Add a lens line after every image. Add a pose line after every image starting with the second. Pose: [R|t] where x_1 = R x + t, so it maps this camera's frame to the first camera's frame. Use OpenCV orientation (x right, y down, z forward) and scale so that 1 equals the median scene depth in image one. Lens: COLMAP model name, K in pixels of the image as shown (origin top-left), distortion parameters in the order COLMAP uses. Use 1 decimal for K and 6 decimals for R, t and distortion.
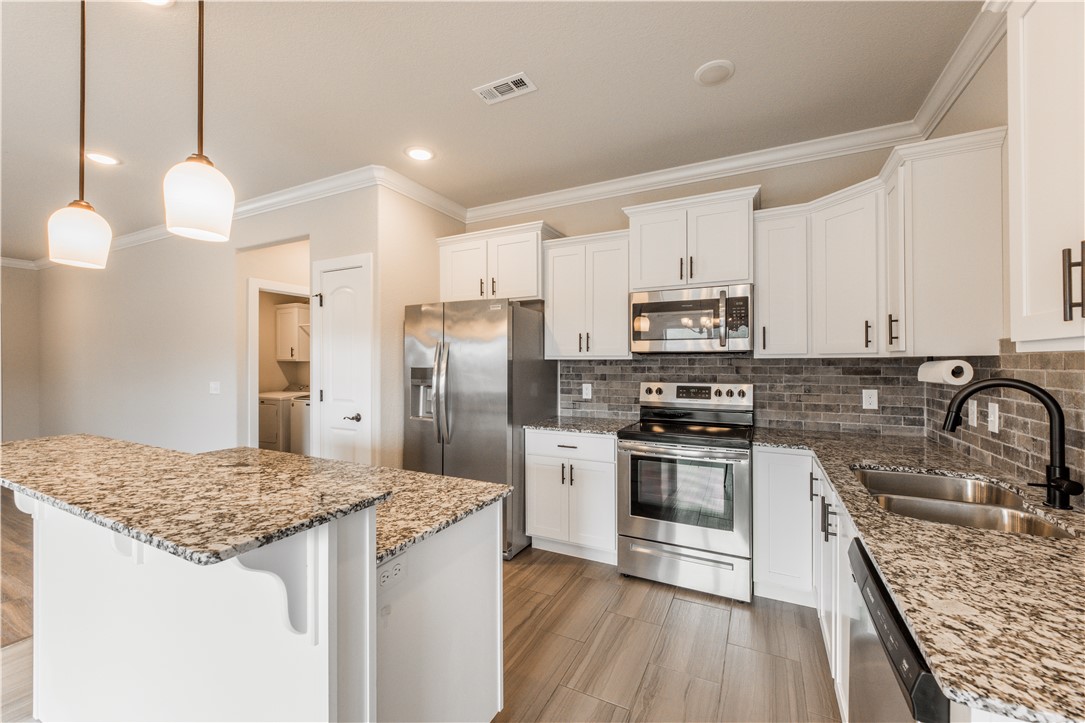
lens RADIAL K [[440.3, 0, 541.5], [0, 440.3, 362.0], [0, 0, 1]] dist [-0.000748, 0.000025]
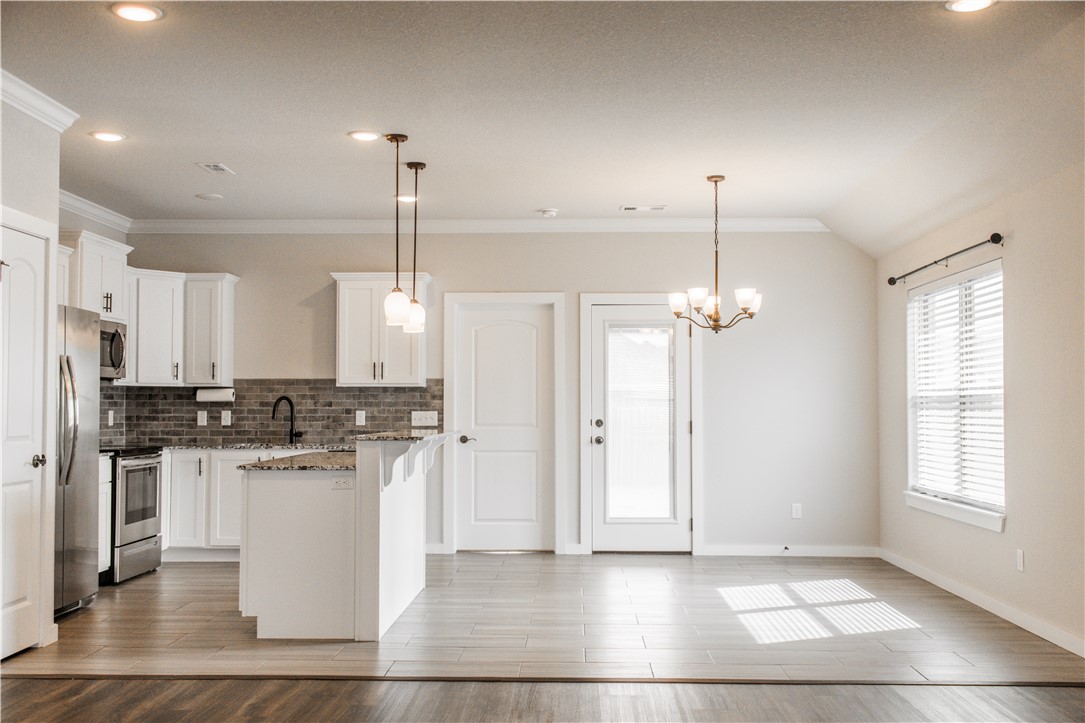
lens RADIAL K [[1090.0, 0, 542.8], [0, 1090.0, 368.4], [0, 0, 1]] dist [-0.001520, 0.000000]
pose [[-0.421615, 0.032933, 0.906177, -2.565457], [-0.000095, 0.999339, -0.036364, 0.051474], [-0.906775, -0.015418, -0.421333, 1.130190]]
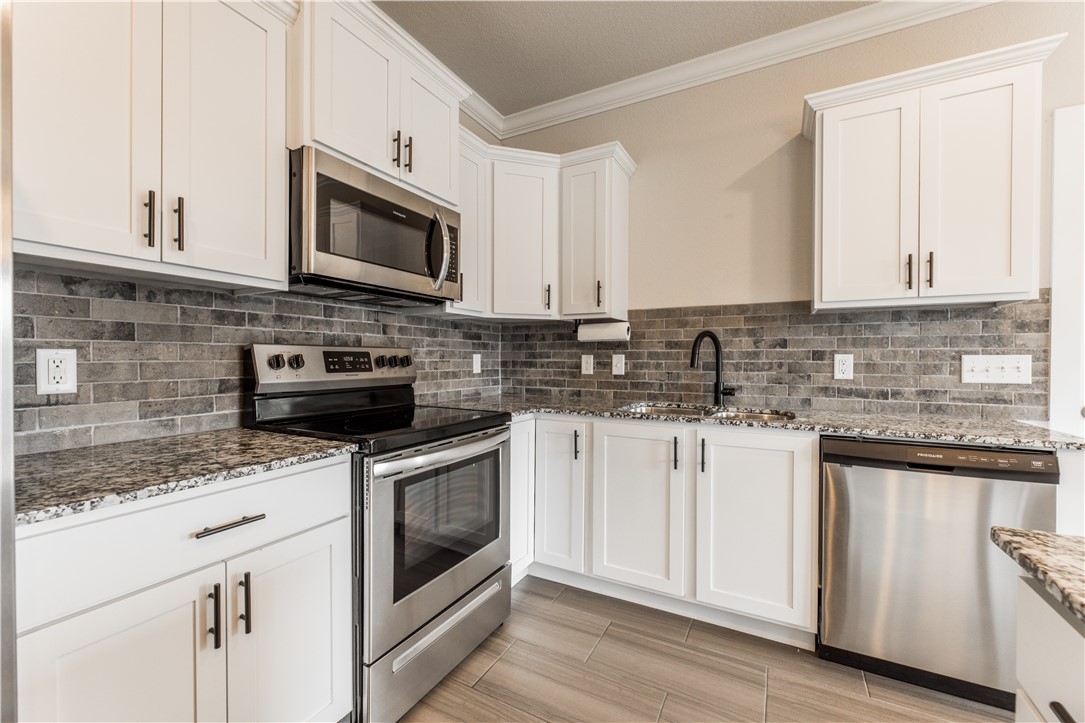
lens RADIAL K [[440.3, 0, 544.2], [0, 440.3, 361.4], [0, 0, 1]] dist [-0.000748, 0.000025]
pose [[0.025652, -0.006505, 0.999650, -0.266322], [-0.003165, 0.999973, 0.006589, 0.067811], [-0.999666, -0.003333, 0.025631, 0.766152]]
